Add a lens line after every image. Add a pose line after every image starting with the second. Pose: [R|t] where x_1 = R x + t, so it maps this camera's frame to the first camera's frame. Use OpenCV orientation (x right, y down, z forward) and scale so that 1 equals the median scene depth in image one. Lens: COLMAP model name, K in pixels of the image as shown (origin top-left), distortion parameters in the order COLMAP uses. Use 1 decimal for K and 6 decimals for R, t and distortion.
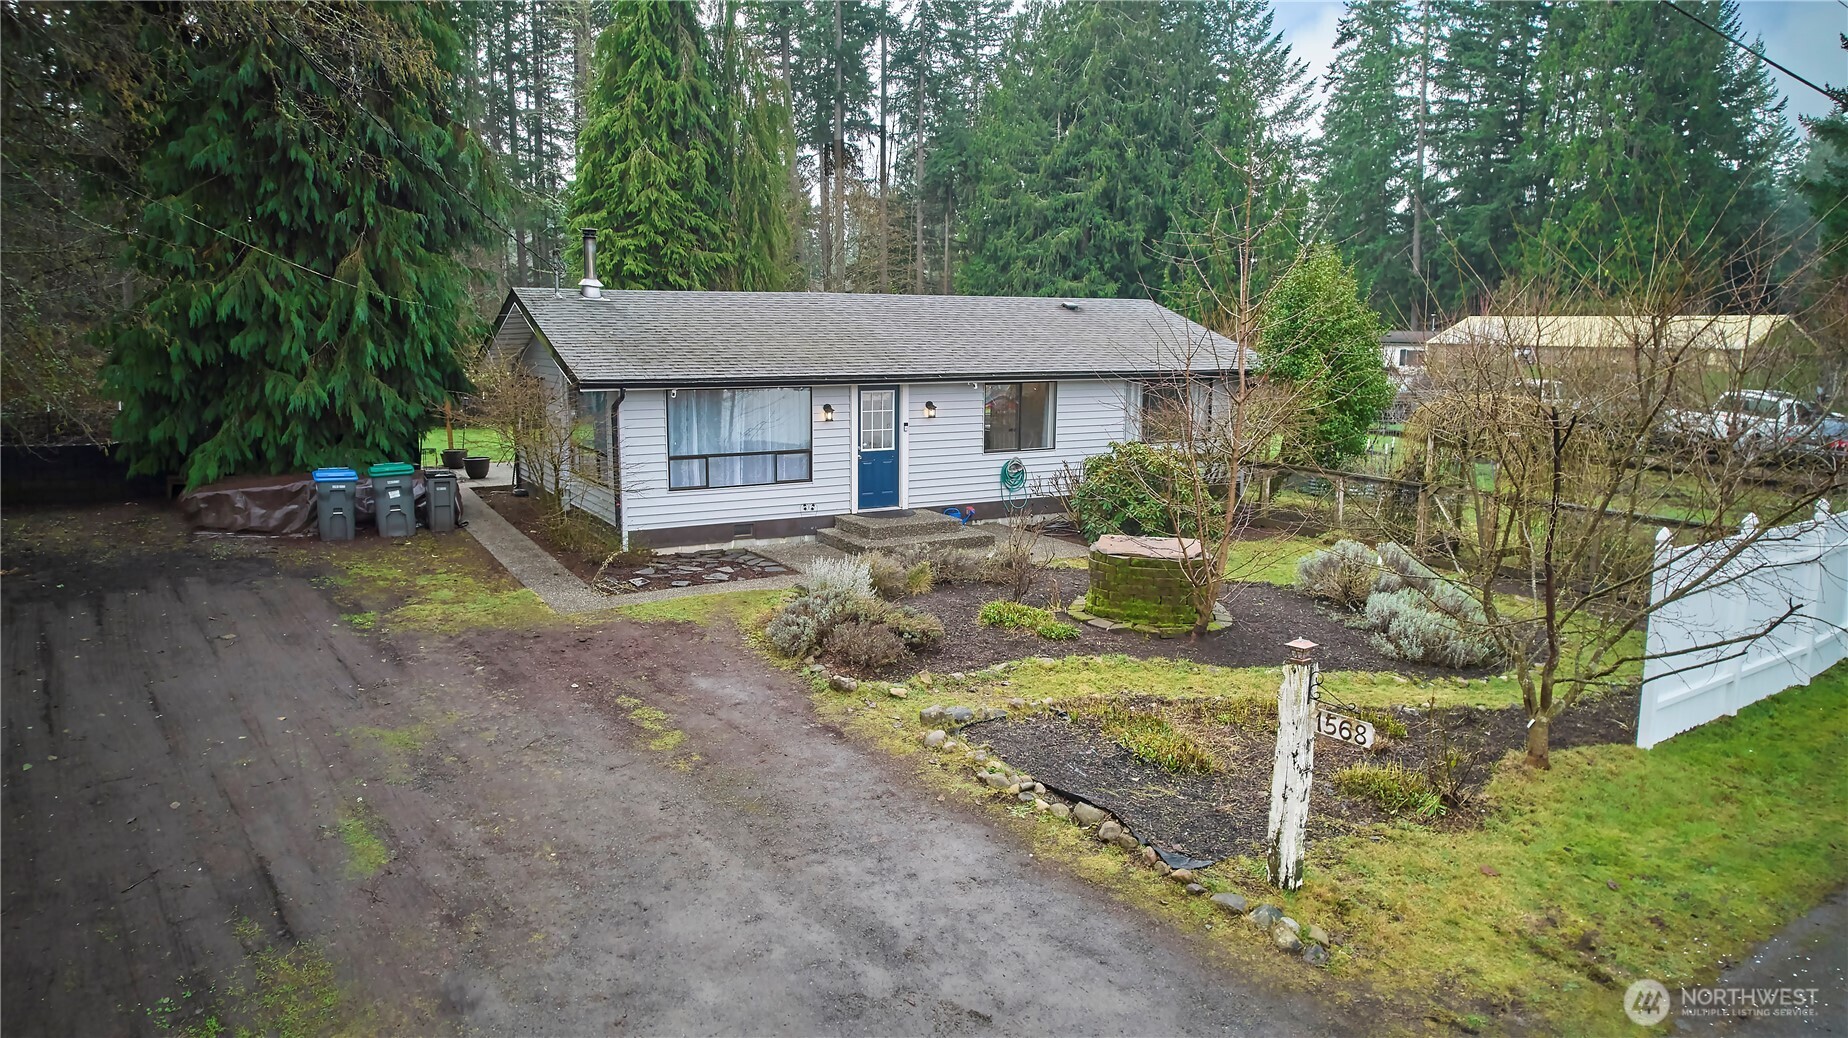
lens RADIAL K [[1248.5, 0, 927.6], [0, 1248.5, 512.4], [0, 0, 1]] dist [-0.058109, 0.061547]
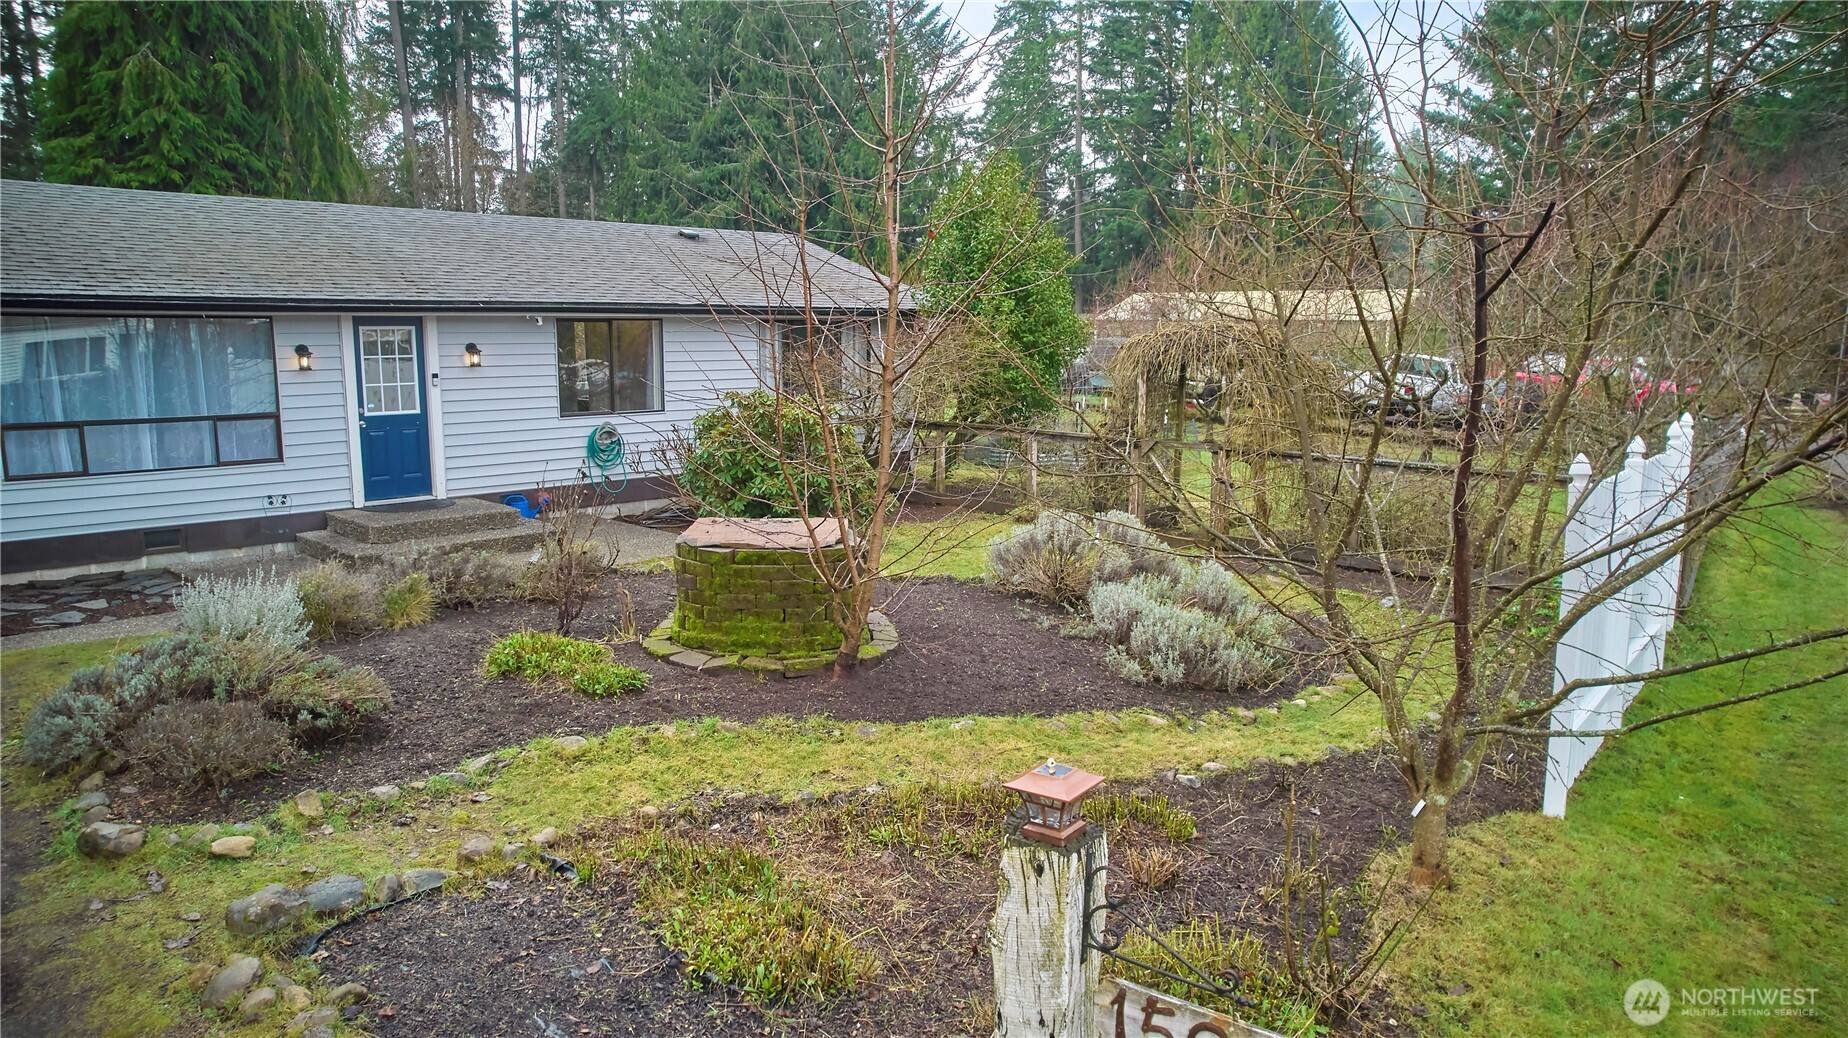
lens RADIAL K [[1248.5, 0, 943.2], [0, 1248.5, 511.2], [0, 0, 1]] dist [-0.058109, 0.061547]
pose [[0.964287, -0.043278, 0.261300, 0.073591], [0.043096, 0.999050, 0.006430, 0.012370], [-0.261330, 0.005060, 0.965236, 0.267491]]
